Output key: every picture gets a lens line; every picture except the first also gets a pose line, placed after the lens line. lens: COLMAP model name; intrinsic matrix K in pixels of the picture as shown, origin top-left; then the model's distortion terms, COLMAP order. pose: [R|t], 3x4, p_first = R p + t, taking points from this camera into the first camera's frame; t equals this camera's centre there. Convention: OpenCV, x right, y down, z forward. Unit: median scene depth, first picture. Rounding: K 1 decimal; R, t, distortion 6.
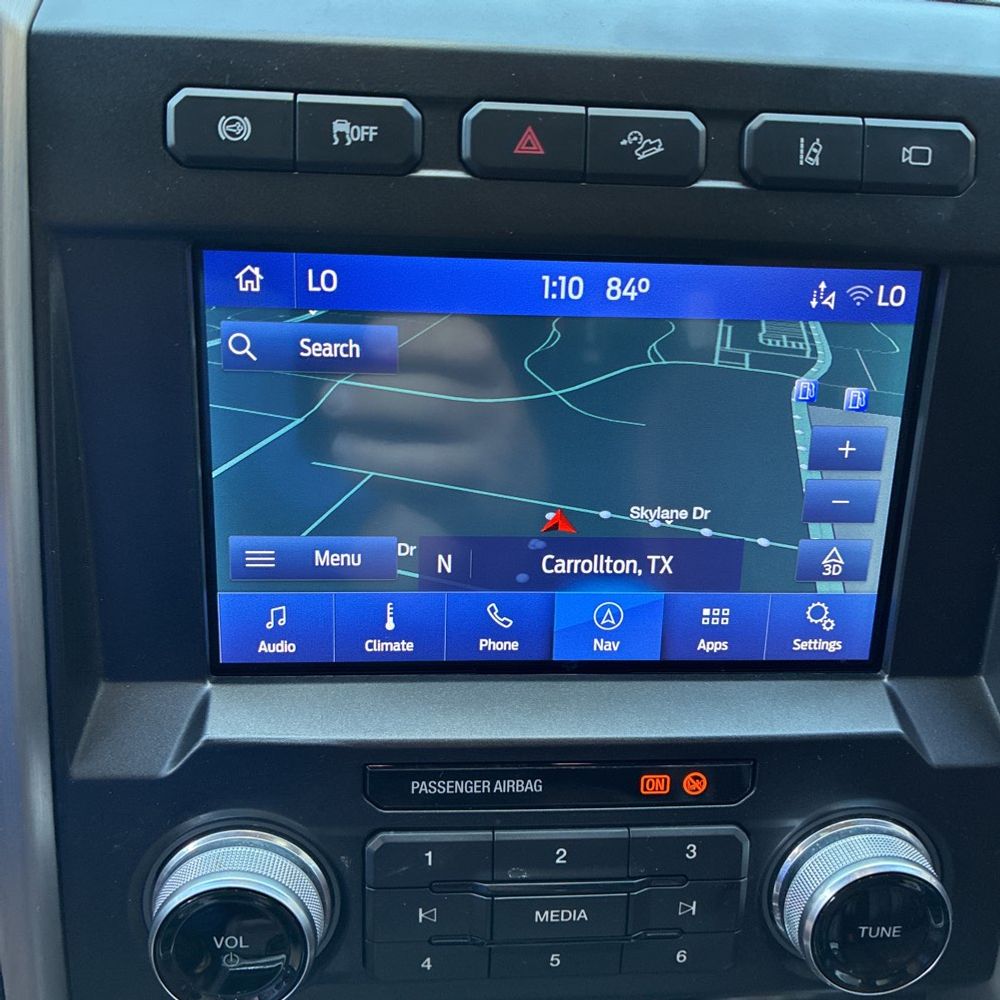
lens RADIAL K [[1037.2, 0, 496.9], [0, 1037.2, 518.0], [0, 0, 1]] dist [-0.013952, 0.056341]
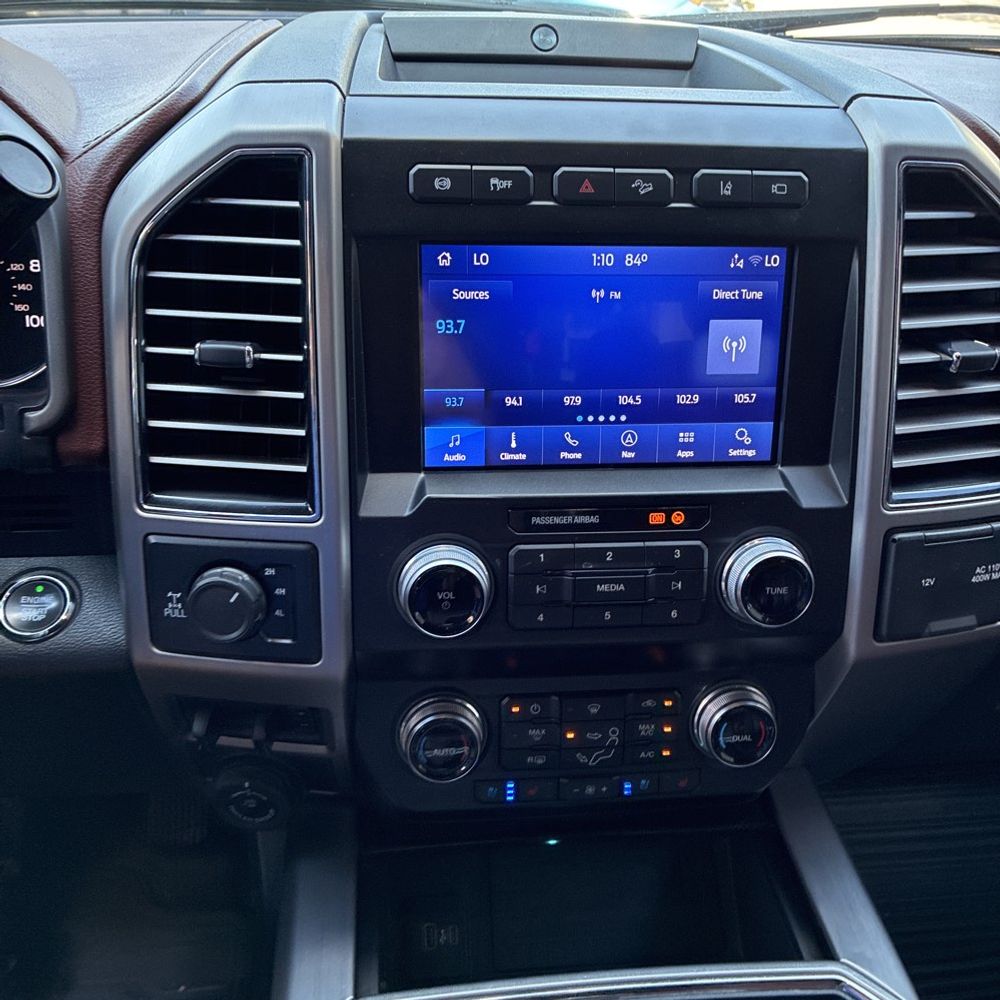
lens RADIAL K [[987.8, 0, 504.2], [0, 987.8, 514.1], [0, 0, 1]] dist [0.022478, -0.010992]
pose [[0.999417, -0.028618, 0.018643, -0.166439], [0.028858, 0.999503, -0.012725, 0.267638], [-0.018269, 0.013256, 0.999745, -0.832434]]
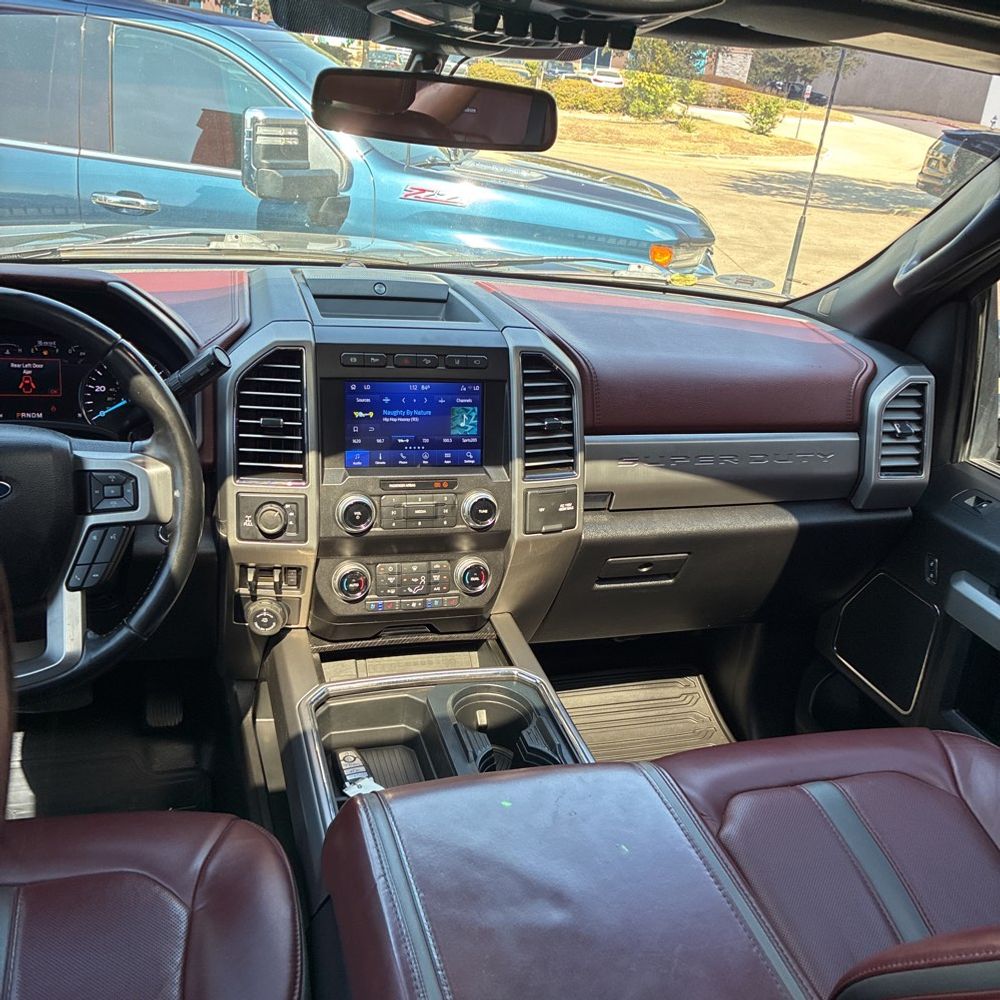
lens RADIAL K [[987.8, 0, 504.2], [0, 987.8, 514.1], [0, 0, 1]] dist [0.022478, -0.010992]
pose [[0.970914, -0.049226, 0.234313, -0.663486], [0.076070, 0.991351, -0.106939, 0.940841], [-0.227023, 0.121653, 0.966261, -3.691820]]
